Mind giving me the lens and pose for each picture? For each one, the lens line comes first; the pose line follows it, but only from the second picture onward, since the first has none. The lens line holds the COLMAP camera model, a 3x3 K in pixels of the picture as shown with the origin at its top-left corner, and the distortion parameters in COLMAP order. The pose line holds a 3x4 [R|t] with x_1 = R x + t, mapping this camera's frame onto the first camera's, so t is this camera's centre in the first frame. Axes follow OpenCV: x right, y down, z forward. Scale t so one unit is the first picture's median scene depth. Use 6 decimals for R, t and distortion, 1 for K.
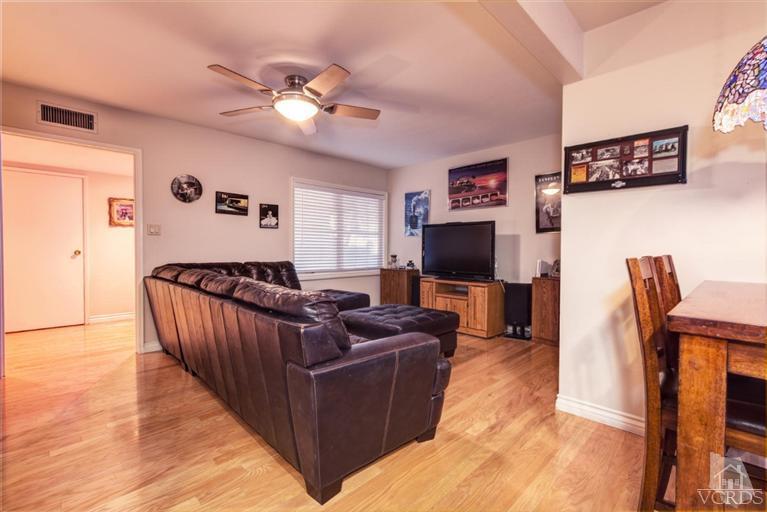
lens RADIAL K [[345.4, 0, 385.1], [0, 345.4, 254.9], [0, 0, 1]] dist [0.000744, 0.000191]
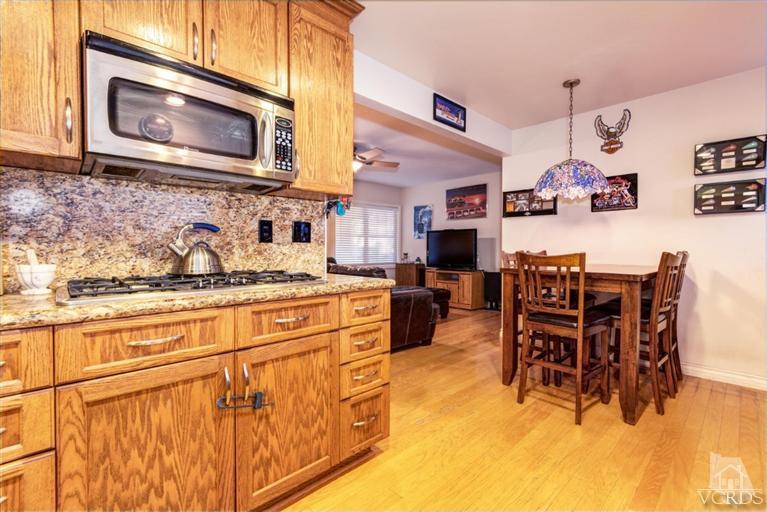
lens RADIAL K [[345.4, 0, 385.1], [0, 345.4, 254.9], [0, 0, 1]] dist [0.000744, 0.000191]
pose [[0.999743, -0.003166, -0.022442, -0.033761], [0.003168, 0.999995, 0.000069, 0.009719], [0.022442, -0.000140, 0.999748, -0.455384]]
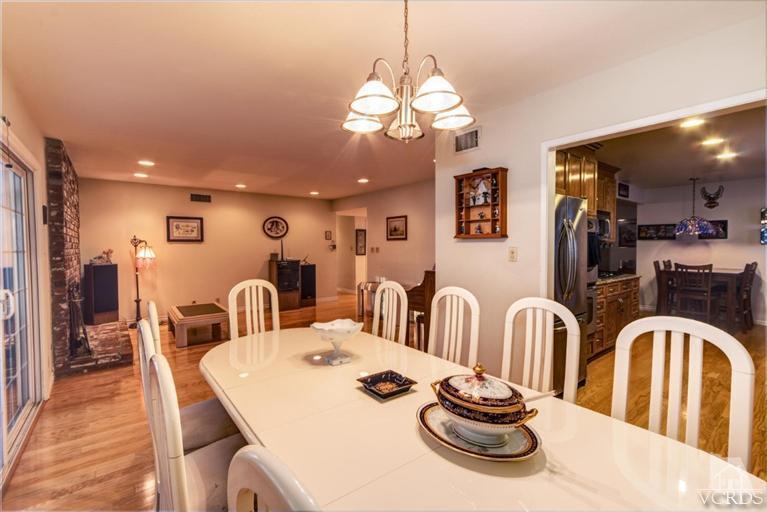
lens RADIAL K [[345.4, 0, 385.1], [0, 345.4, 254.9], [0, 0, 1]] dist [0.000744, 0.000191]
pose [[0.993777, -0.004487, -0.111295, -0.768226], [0.005139, 0.999971, 0.005572, -0.038817], [0.111267, -0.006109, 0.993772, -1.291661]]
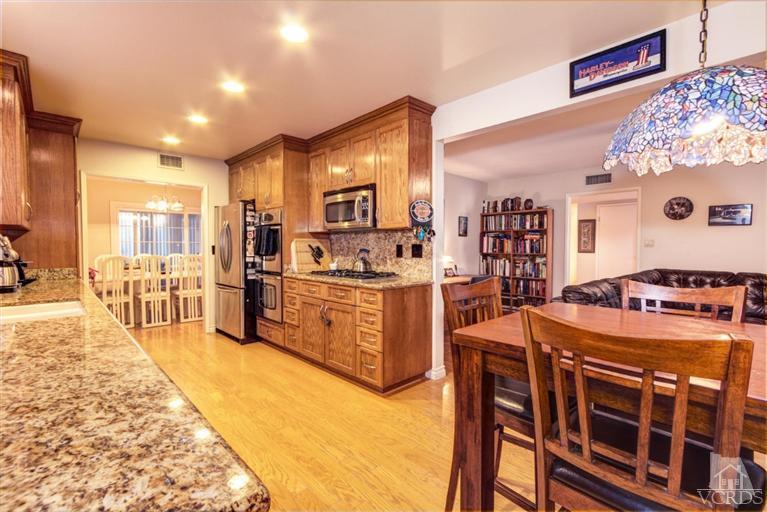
lens RADIAL K [[345.4, 0, 385.1], [0, 345.4, 254.9], [0, 0, 1]] dist [0.000744, 0.000191]
pose [[-0.020527, 0.021823, -0.999551, 0.617585], [-0.020235, 0.999548, 0.022239, -0.031264], [0.999585, 0.020682, -0.020076, -0.003847]]
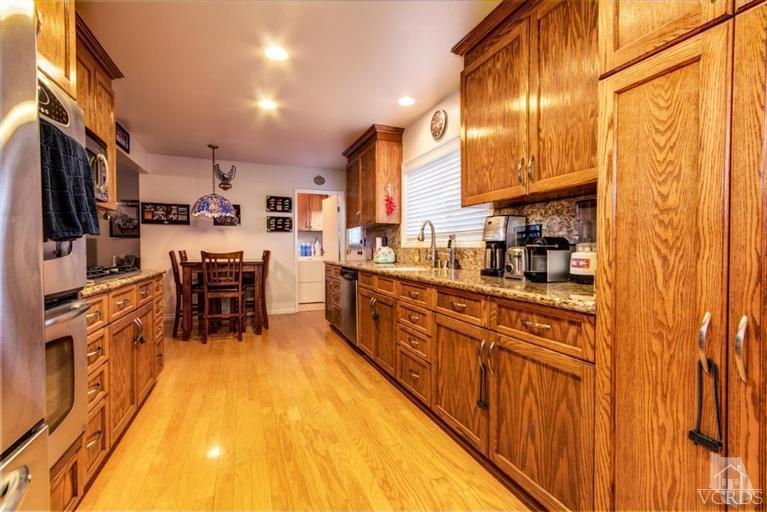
lens RADIAL K [[345.4, 0, 385.1], [0, 345.4, 254.9], [0, 0, 1]] dist [0.000744, 0.000191]
pose [[0.387208, -0.022304, 0.921723, -0.496611], [0.020948, 0.999662, 0.015389, 0.011526], [-0.921754, 0.013350, 0.387544, -0.694503]]
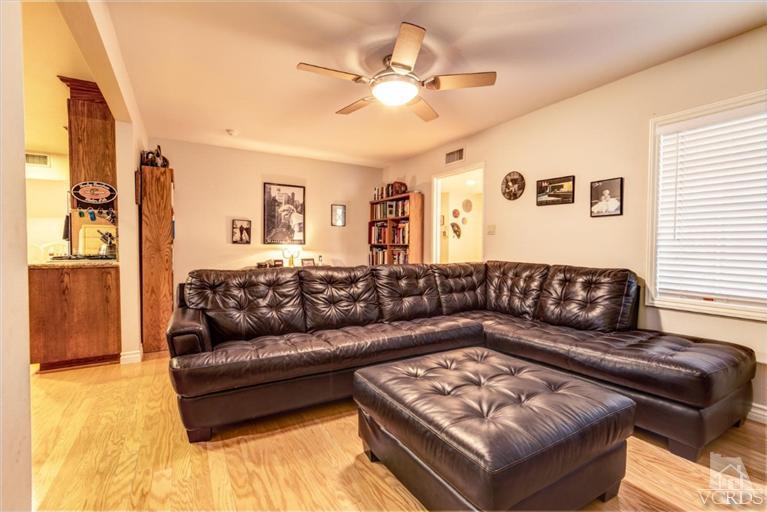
lens RADIAL K [[345.4, 0, 385.1], [0, 345.4, 254.9], [0, 0, 1]] dist [0.000744, 0.000191]
pose [[-0.250033, 0.025705, -0.967896, 0.437760], [-0.025029, 0.999142, 0.033001, -0.017254], [0.967914, 0.032477, -0.249175, 0.831217]]
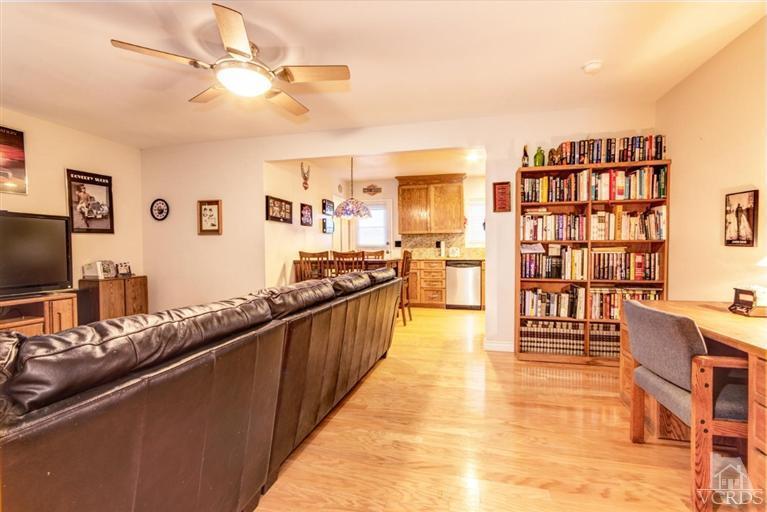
lens RADIAL K [[345.4, 0, 385.1], [0, 345.4, 254.9], [0, 0, 1]] dist [0.000744, 0.000191]
pose [[-0.518503, -0.016206, 0.854922, -0.780814], [0.020823, 0.999285, 0.031572, -0.018086], [-0.854822, 0.034172, -0.517795, 0.786671]]
